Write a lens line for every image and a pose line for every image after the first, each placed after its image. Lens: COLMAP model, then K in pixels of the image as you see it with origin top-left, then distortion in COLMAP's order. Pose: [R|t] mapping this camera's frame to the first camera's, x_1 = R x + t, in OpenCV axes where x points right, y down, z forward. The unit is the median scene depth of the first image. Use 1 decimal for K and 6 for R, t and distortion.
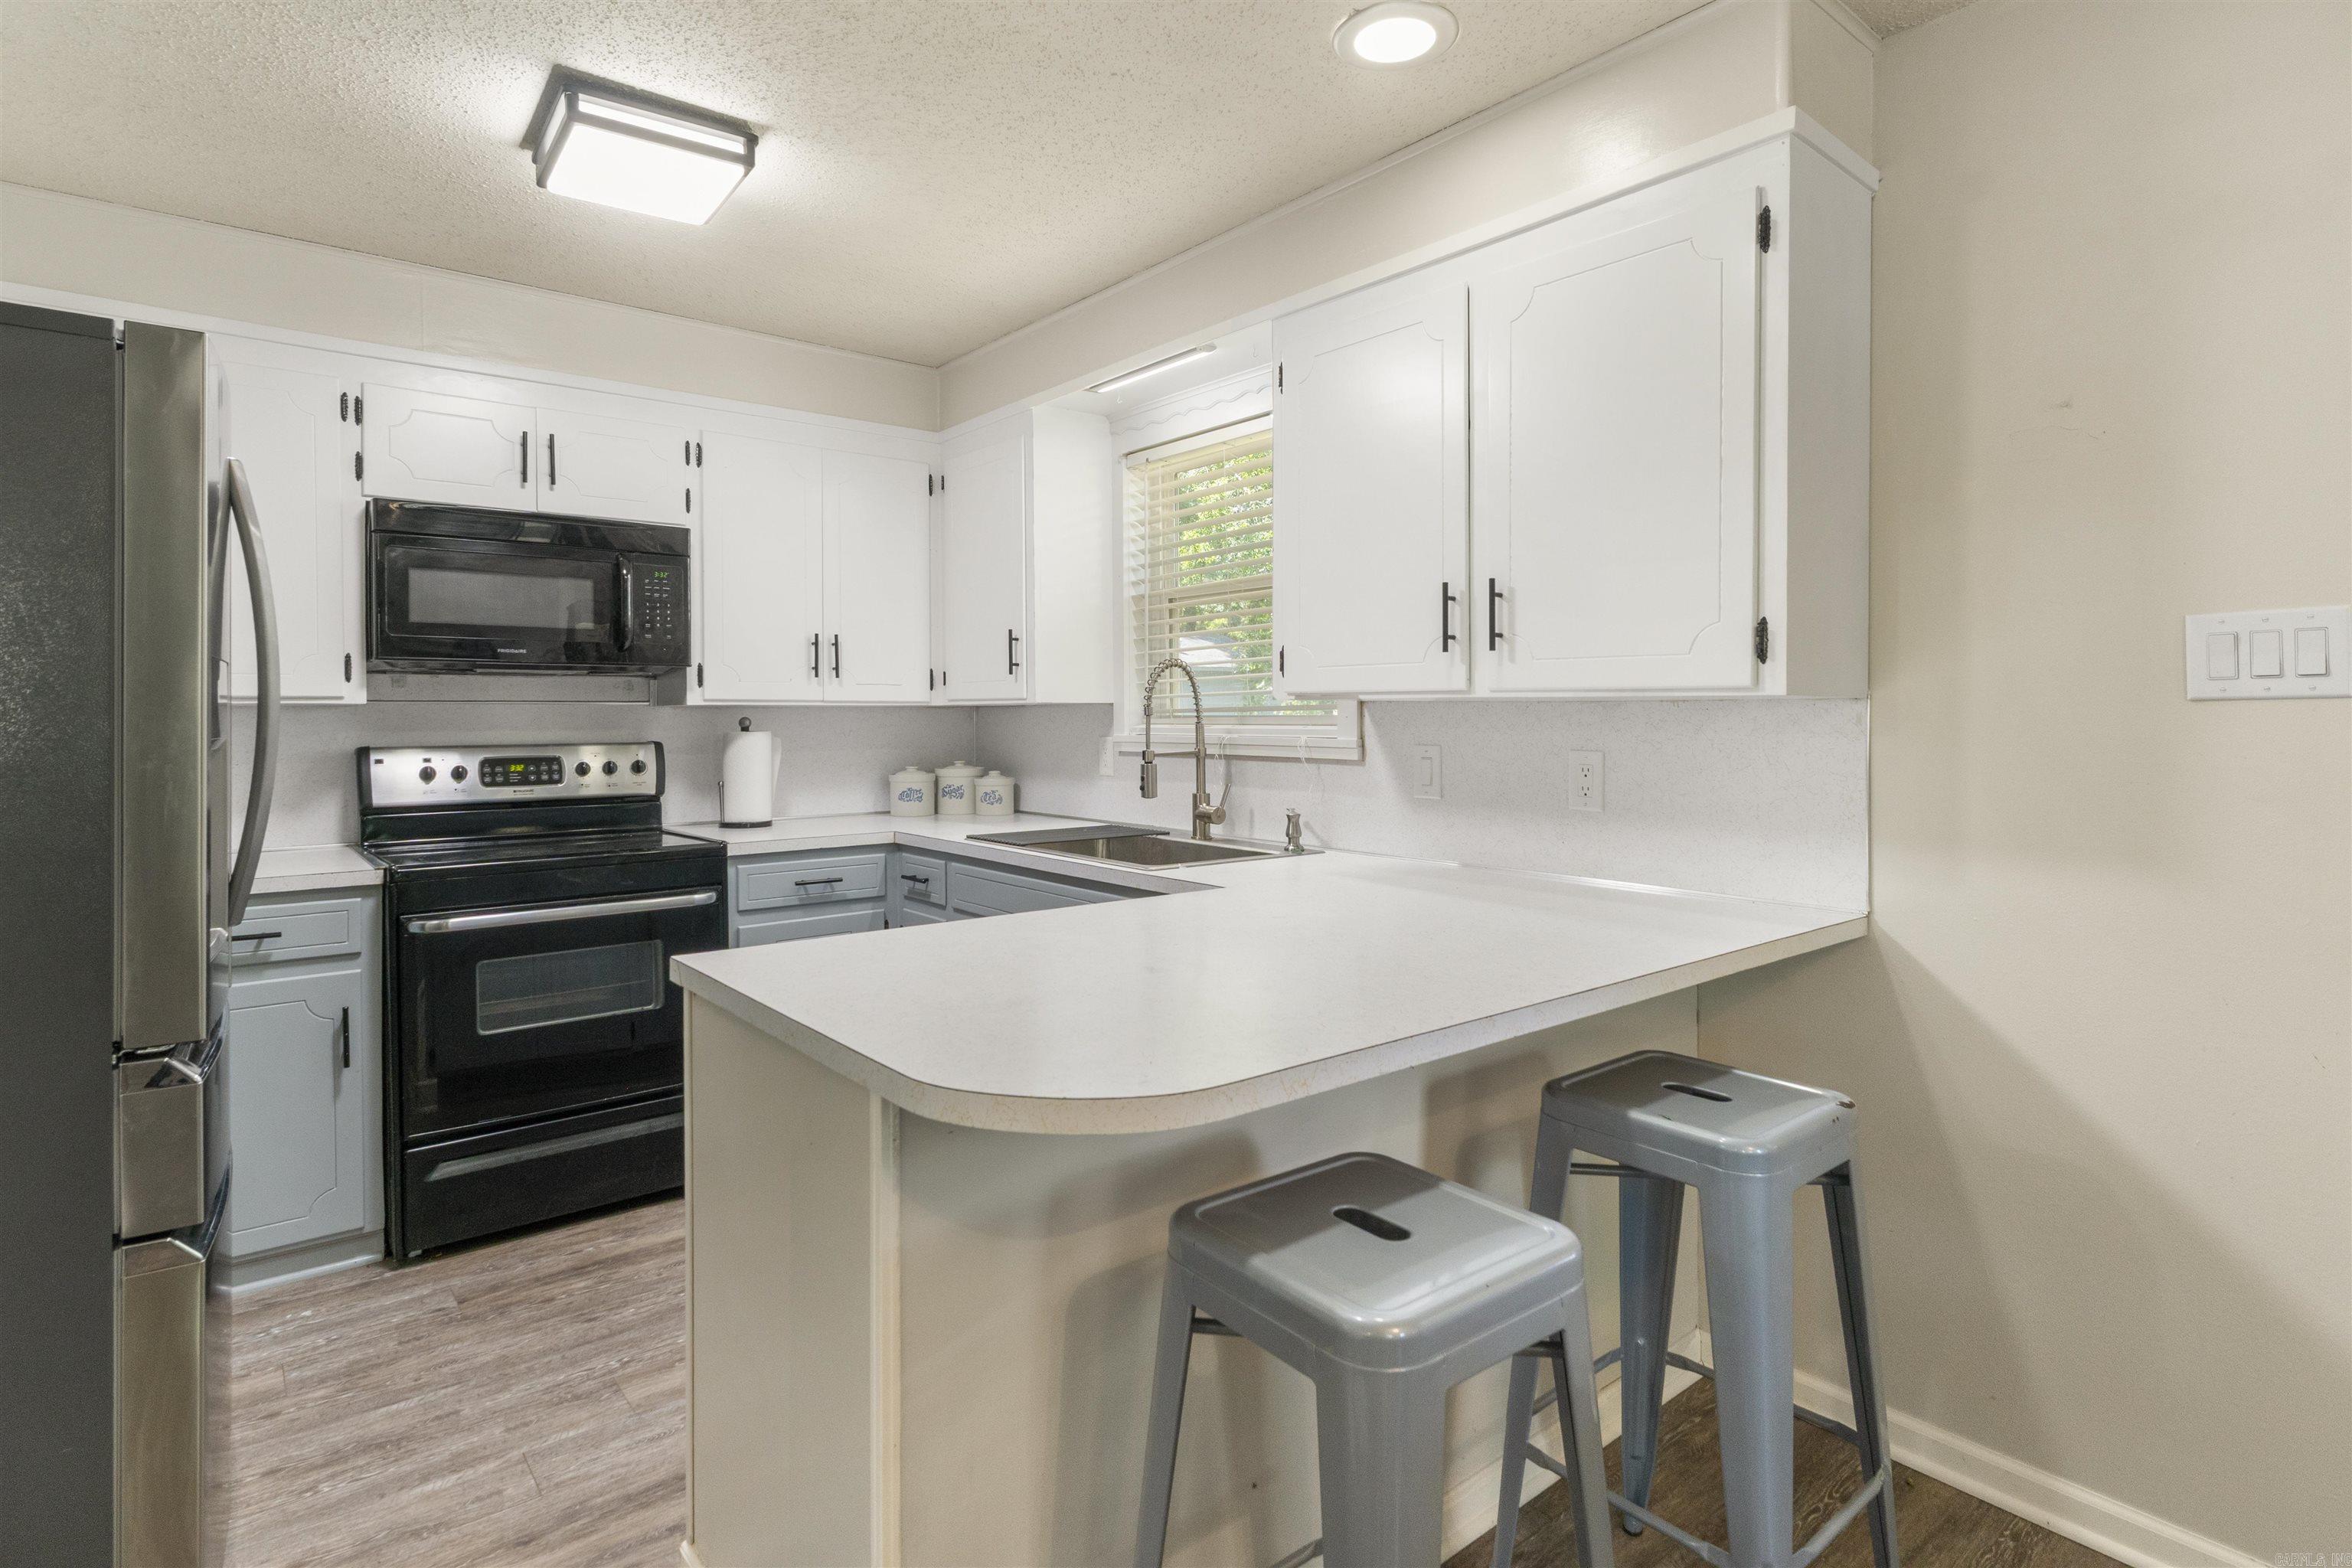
lens RADIAL K [[1186.5, 0, 1170.7], [0, 1186.5, 721.2], [0, 0, 1]] dist [0.001115, -0.000168]
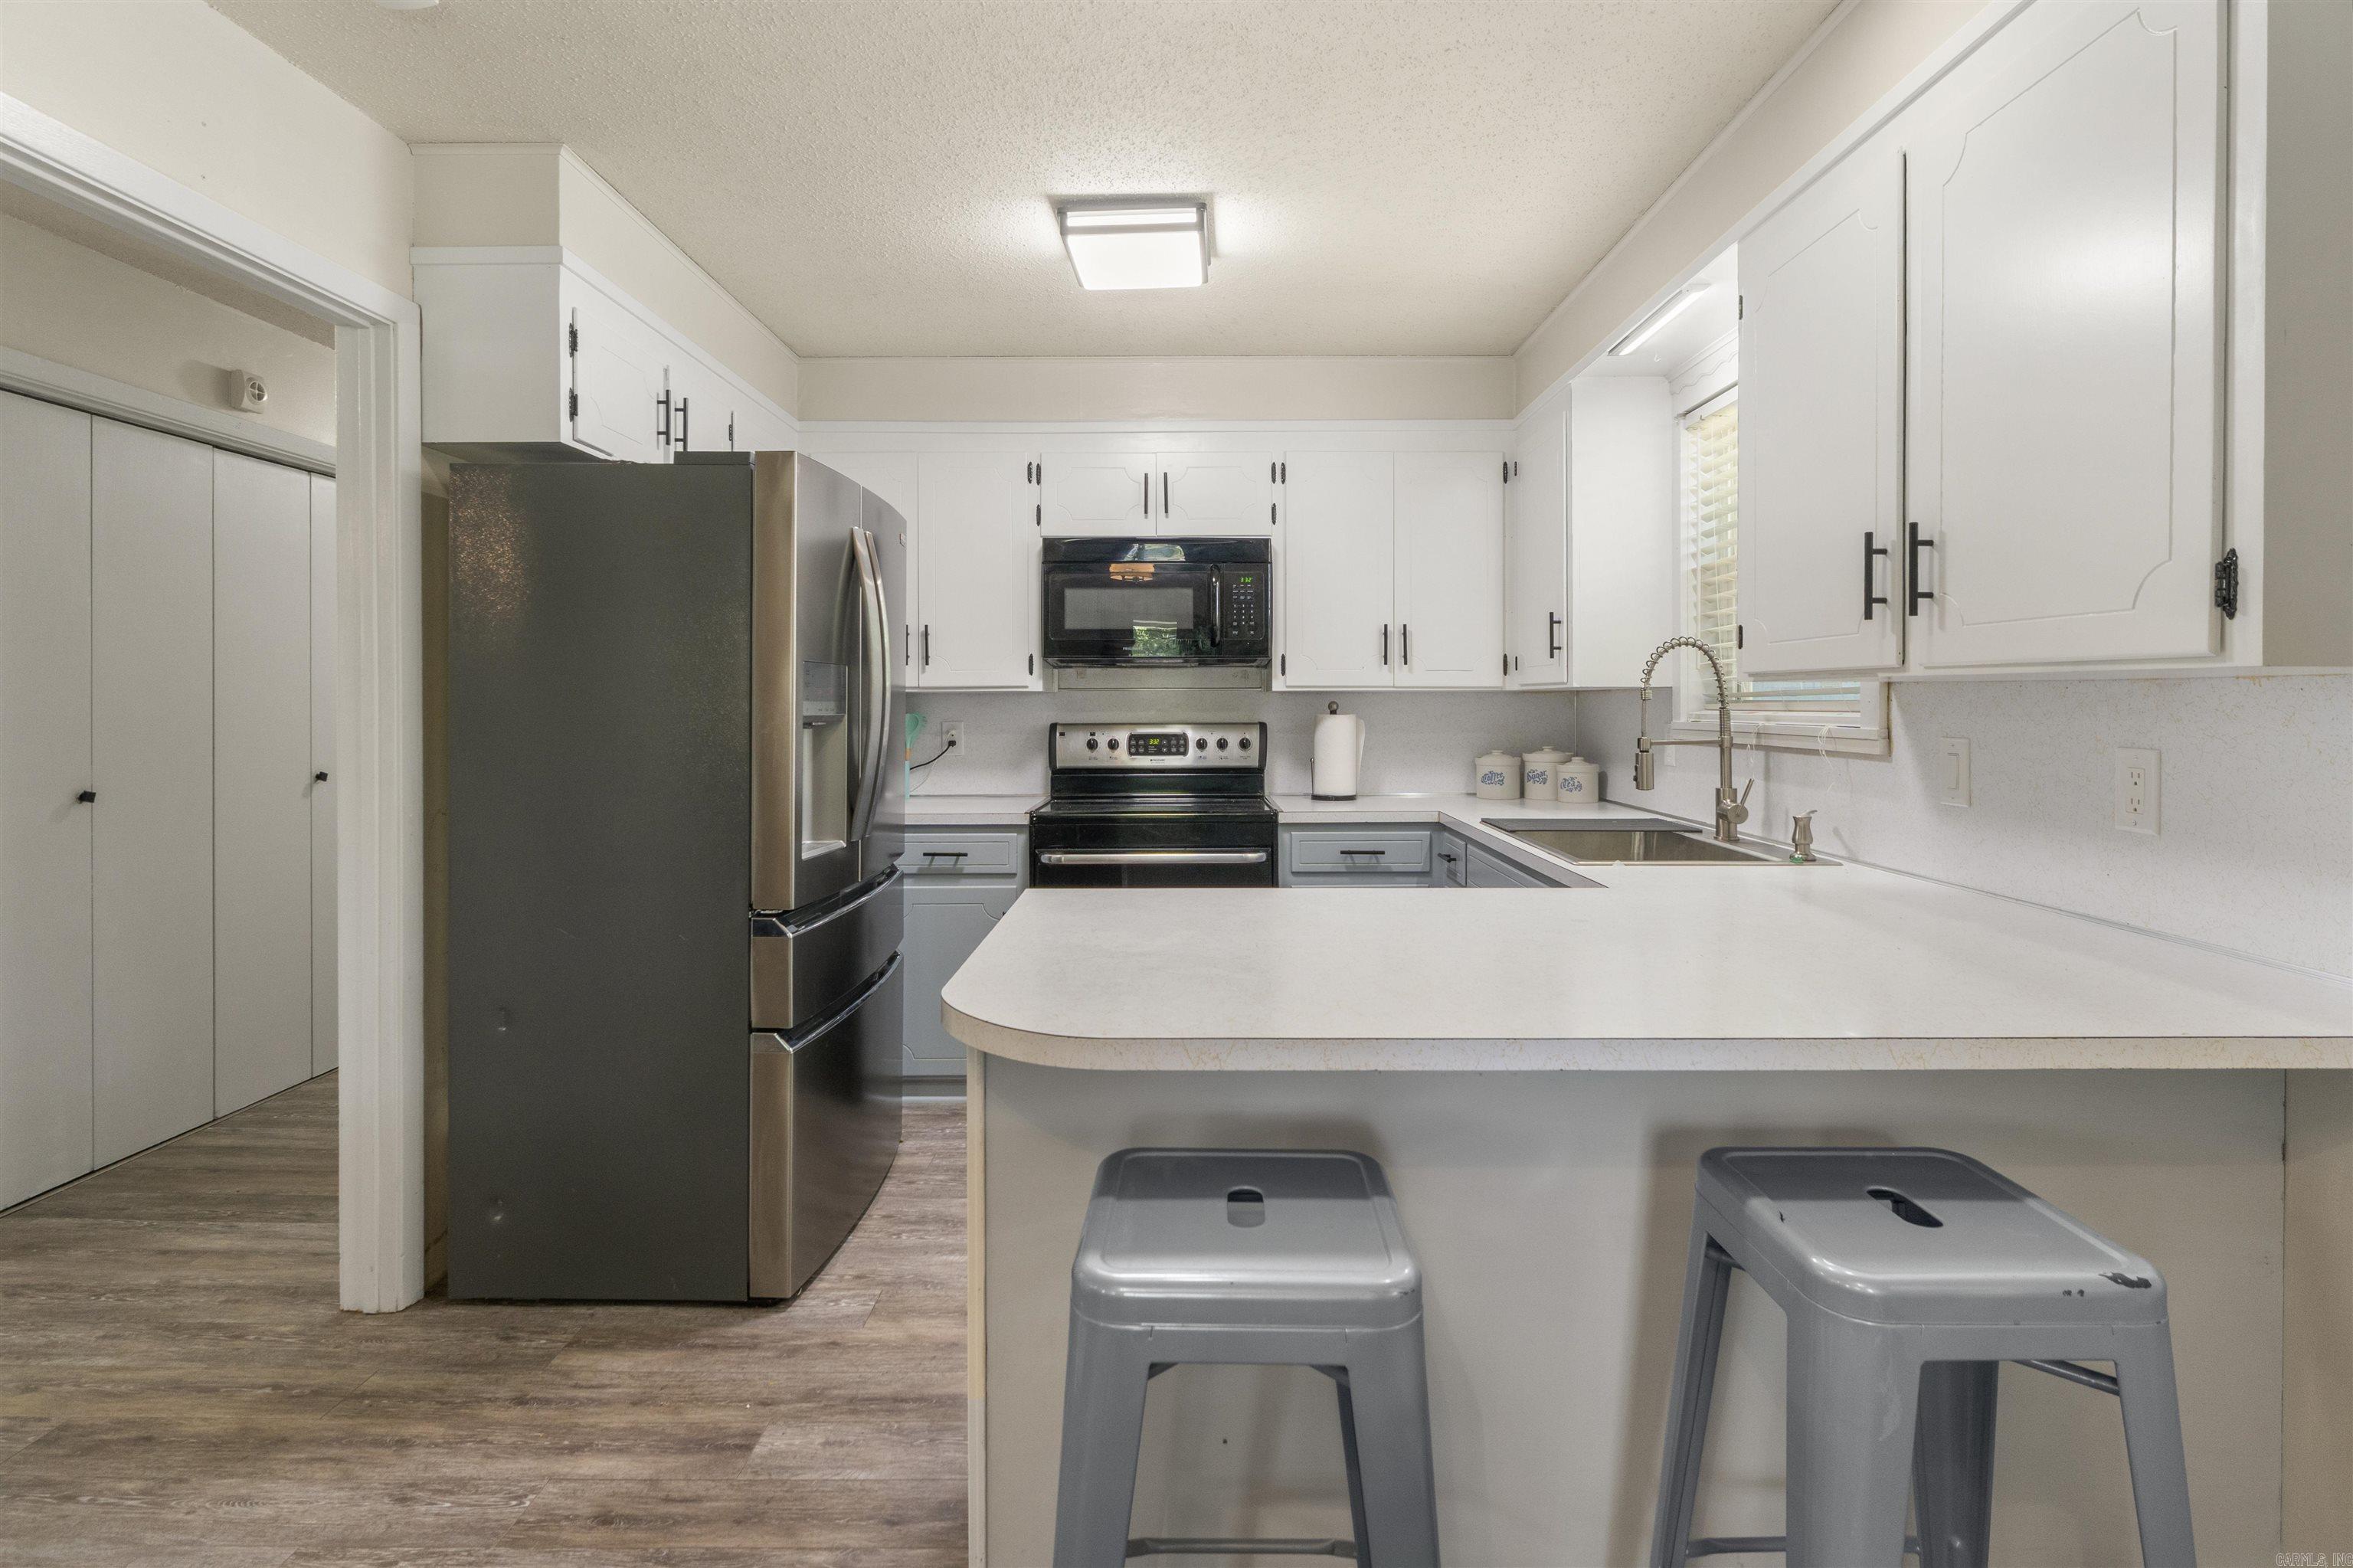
lens RADIAL K [[1160.0, 0, 1190.2], [0, 1160.0, 708.1], [0, 0, 1]] dist [-0.002311, -0.000717]
pose [[0.777612, 0.004747, -0.628727, 0.250850], [-0.004328, 0.999988, 0.002197, 0.001081], [0.628730, 0.001013, 0.777623, 0.072966]]
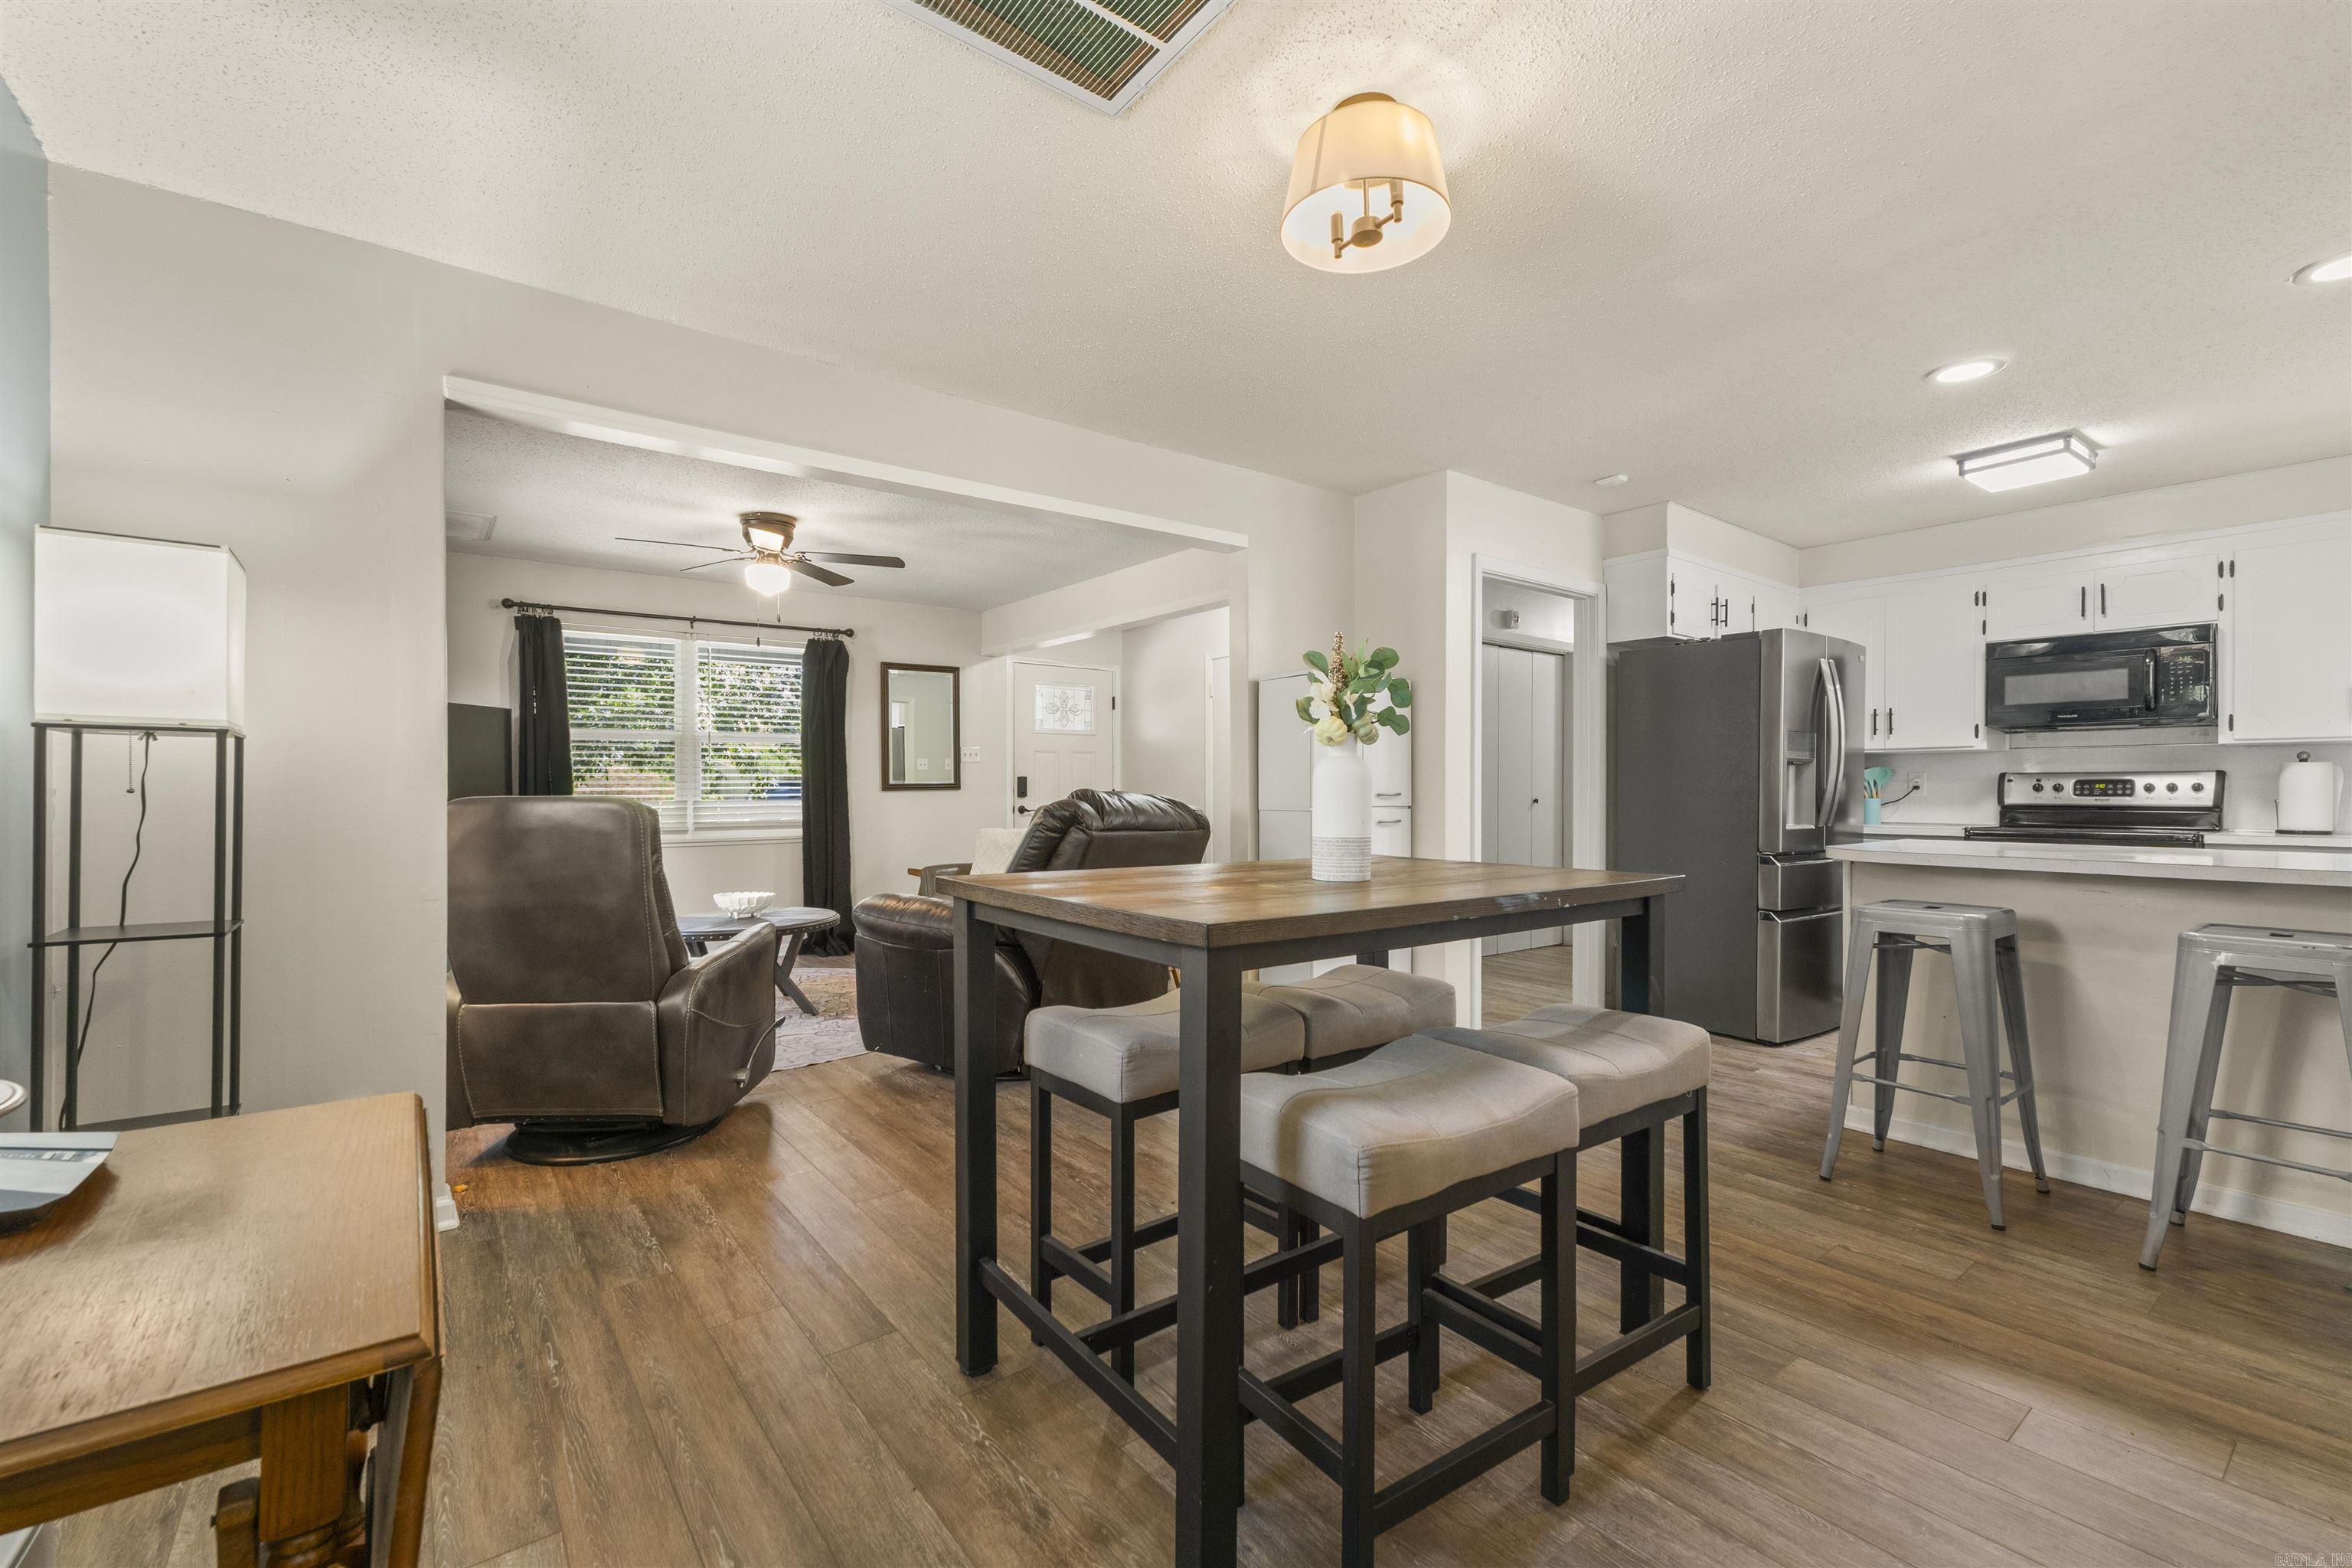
lens RADIAL K [[991.3, 0, 1168.8], [0, 991.3, 787.6], [0, 0, 1]] dist [0.000545, 0.000144]
pose [[-0.028225, 0.002775, -0.999598, 0.874378], [-0.006908, 0.999972, 0.002971, 0.047116], [0.999578, 0.006989, -0.028205, -0.258097]]
